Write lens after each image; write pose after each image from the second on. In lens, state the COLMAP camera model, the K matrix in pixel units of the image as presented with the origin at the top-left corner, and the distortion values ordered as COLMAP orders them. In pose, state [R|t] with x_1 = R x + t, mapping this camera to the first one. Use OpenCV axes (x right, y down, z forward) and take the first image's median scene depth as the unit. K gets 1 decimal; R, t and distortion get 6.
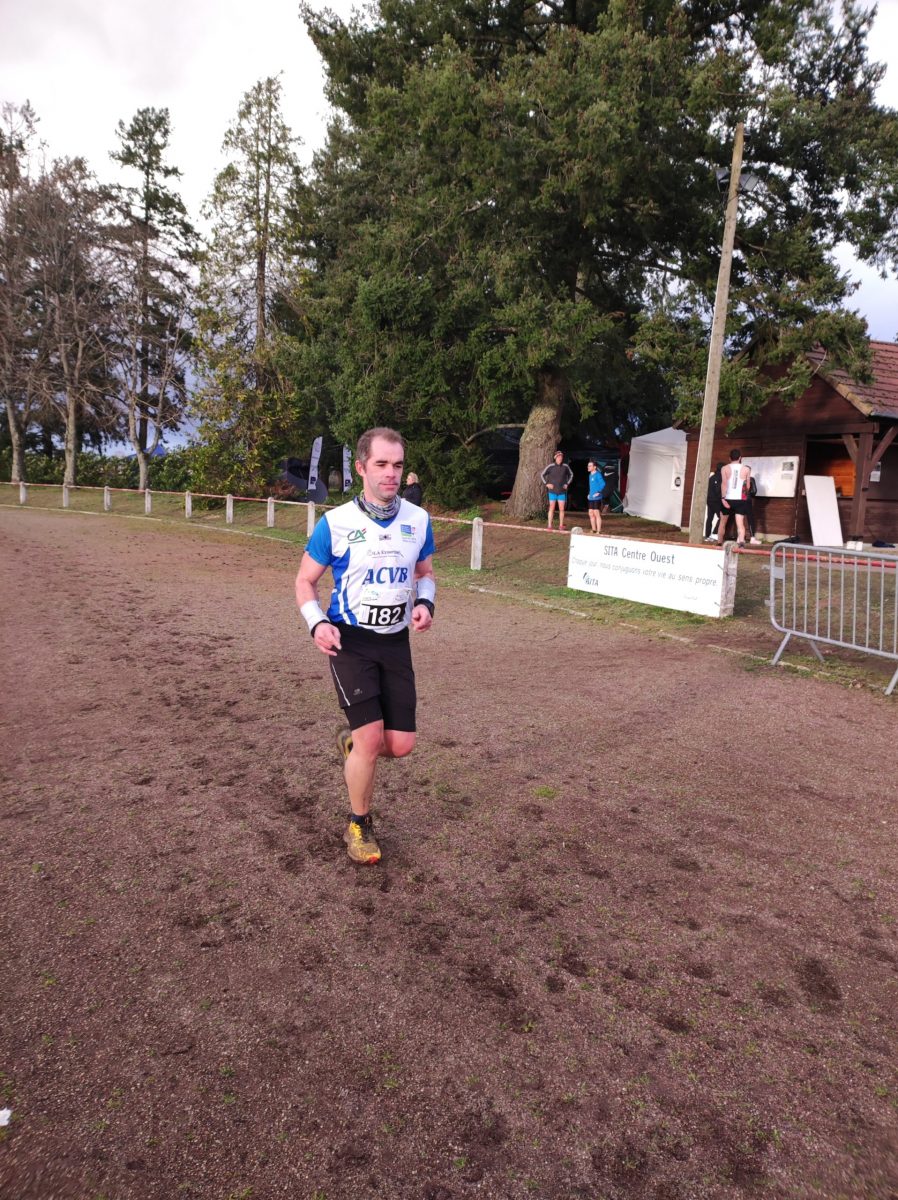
lens RADIAL K [[876.4, 0, 471.3], [0, 876.4, 600.0], [0, 0, 1]] dist [0.011289, -0.001410]
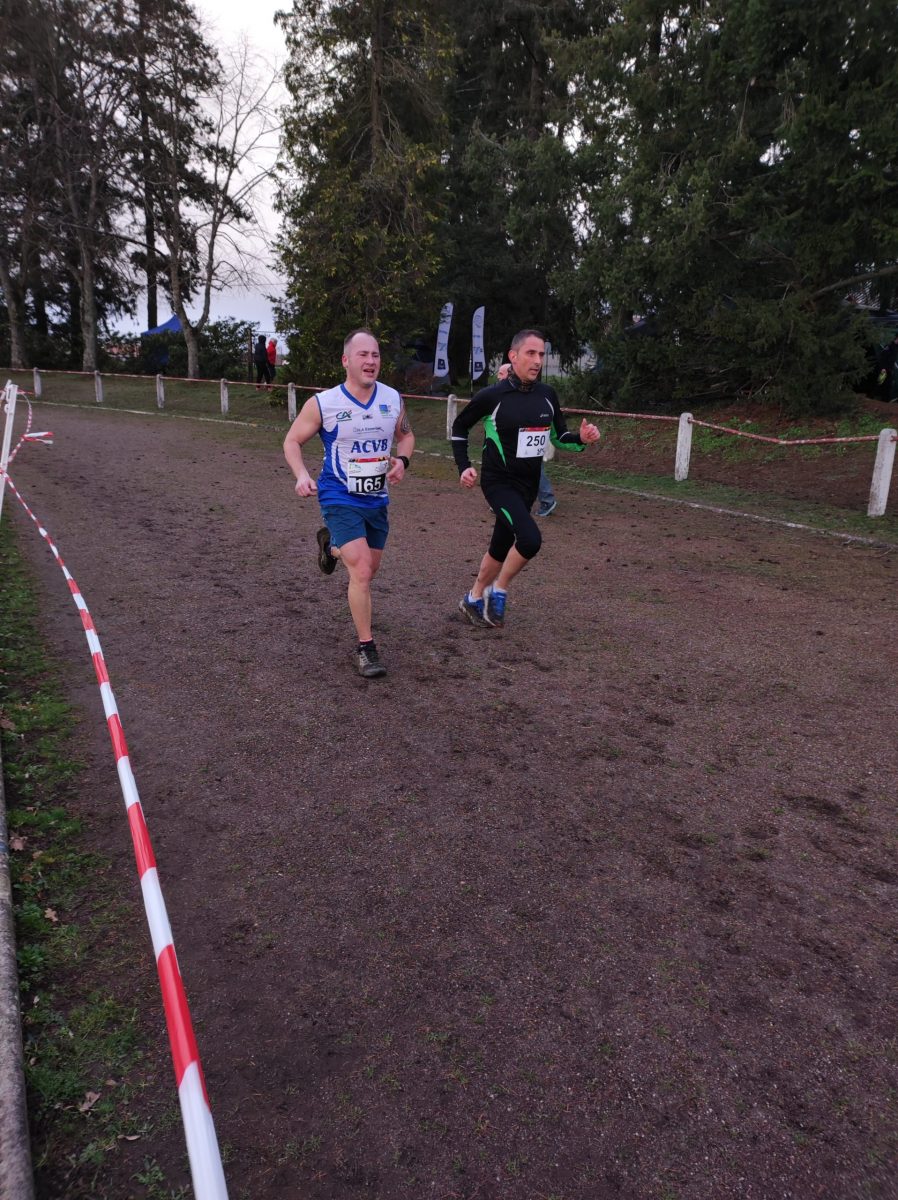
lens RADIAL K [[871.0, 0, 464.2], [0, 871.0, 600.9], [0, 0, 1]] dist [0.036628, -0.033227]
pose [[0.999885, -0.009677, 0.011686, -0.233302], [0.008019, 0.990893, 0.134410, -0.052189], [-0.012880, -0.134301, 0.990857, 0.339619]]
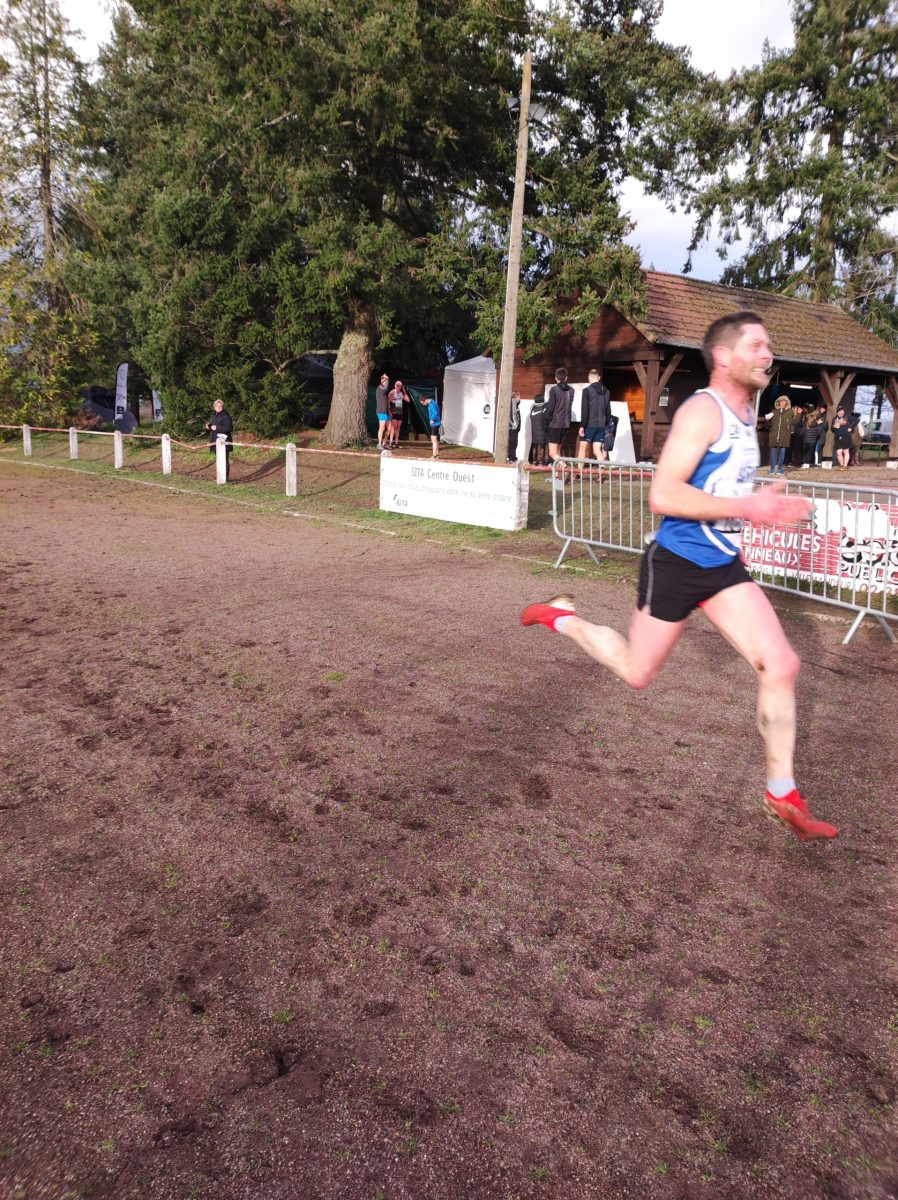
lens RADIAL K [[864.8, 0, 471.0], [0, 864.8, 616.7], [0, 0, 1]] dist [0.009676, -0.019847]
pose [[0.981082, -0.047699, 0.187624, 0.008864], [0.029474, 0.994676, 0.098751, 0.007024], [-0.191335, -0.091353, 0.977264, -0.016578]]
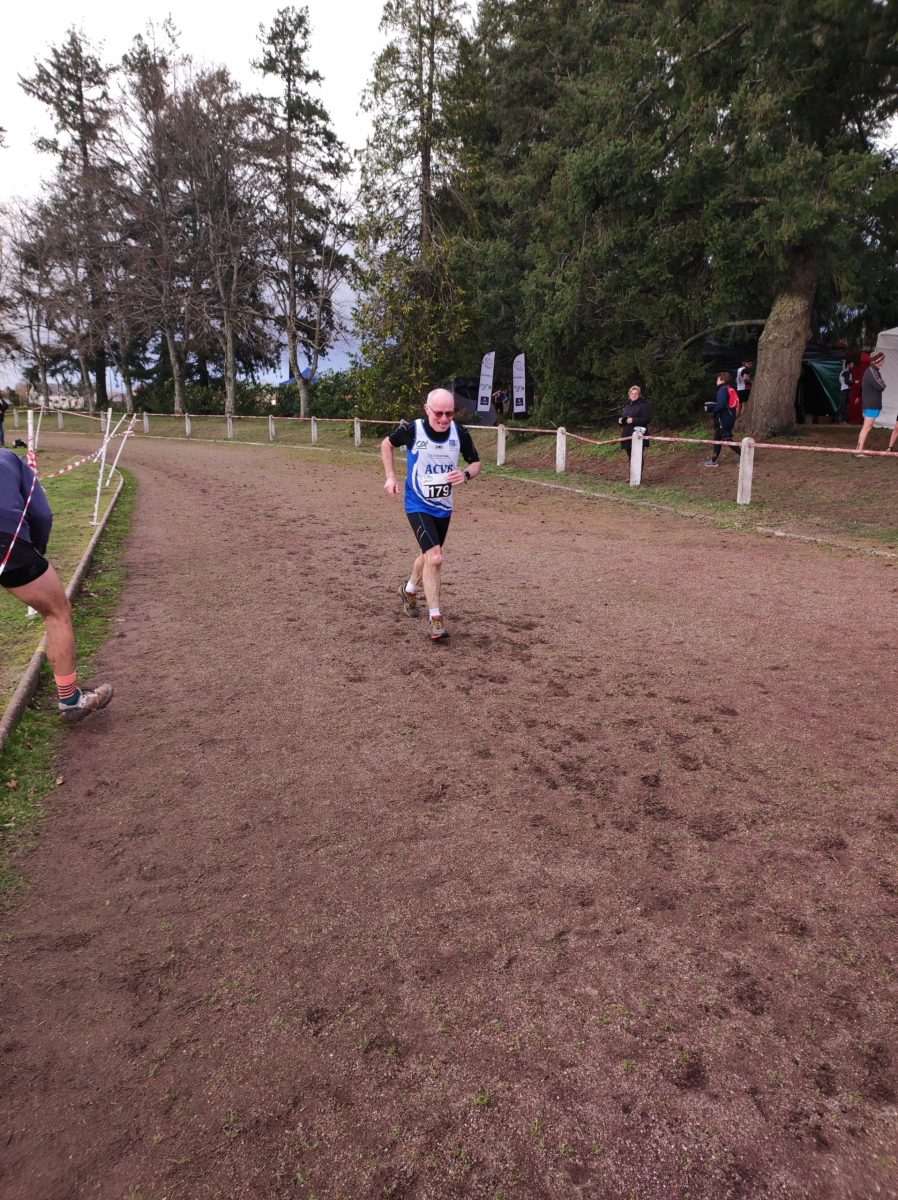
lens RADIAL K [[871.0, 0, 464.2], [0, 871.0, 600.9], [0, 0, 1]] dist [0.036628, -0.033227]
pose [[0.987269, -0.000683, -0.159058, -0.073156], [0.015282, 0.995772, 0.090579, -0.013846], [0.158323, -0.091856, 0.983105, 0.101716]]
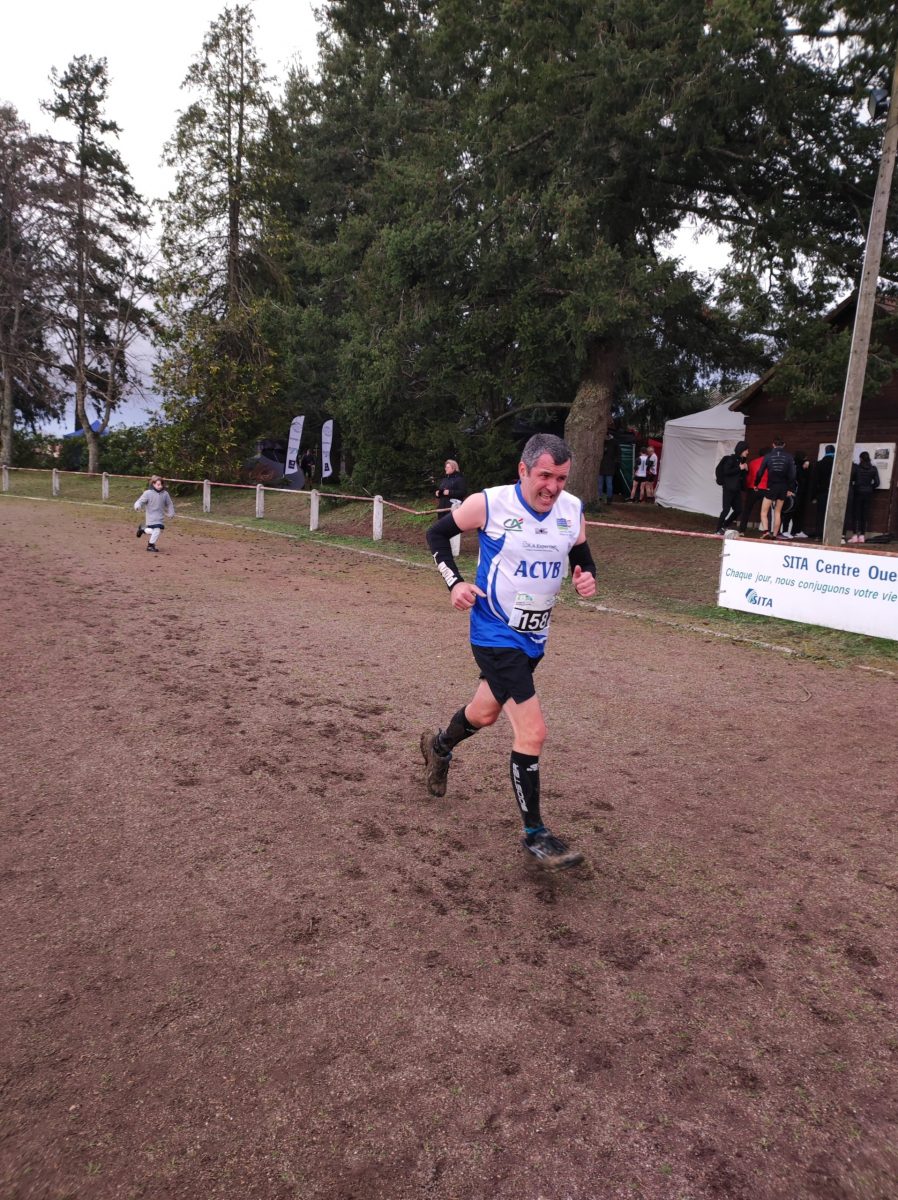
lens RADIAL K [[871.0, 0, 464.2], [0, 871.0, 600.9], [0, 0, 1]] dist [0.036628, -0.033227]
pose [[0.997666, -0.001043, 0.068278, -0.085288], [-0.000258, 0.999819, 0.019042, -0.016935], [-0.068286, -0.019016, 0.997485, 0.115559]]
